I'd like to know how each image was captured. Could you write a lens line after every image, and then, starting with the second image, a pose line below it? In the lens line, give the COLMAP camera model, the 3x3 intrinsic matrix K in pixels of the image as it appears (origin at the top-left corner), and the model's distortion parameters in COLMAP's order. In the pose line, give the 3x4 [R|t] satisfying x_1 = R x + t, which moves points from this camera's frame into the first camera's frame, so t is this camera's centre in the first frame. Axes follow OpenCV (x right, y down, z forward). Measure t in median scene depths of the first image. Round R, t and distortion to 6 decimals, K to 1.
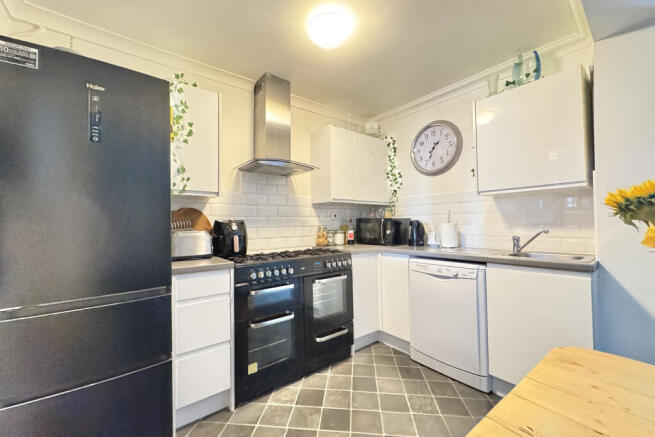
lens RADIAL K [[264.2, 0, 300.7], [0, 264.2, 216.1], [0, 0, 1]] dist [-0.007271, 0.001266]
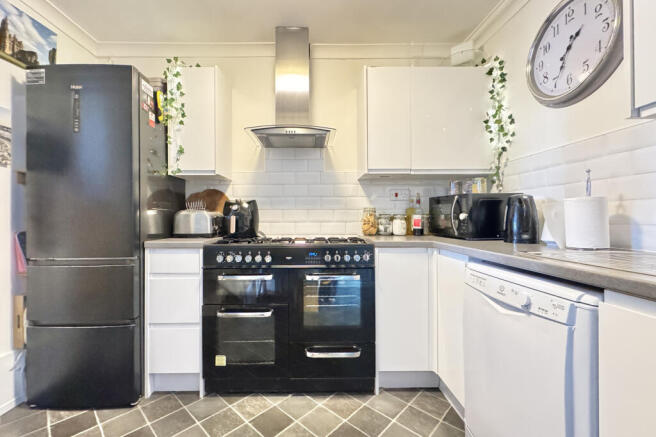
lens RADIAL K [[264.6, 0, 308.3], [0, 264.6, 216.5], [0, 0, 1]] dist [-0.007271, 0.001266]
pose [[0.810915, 0.009257, -0.585091, 0.422751], [0.006794, 0.999659, 0.025232, 0.044892], [0.585125, -0.024436, 0.810575, 0.326516]]
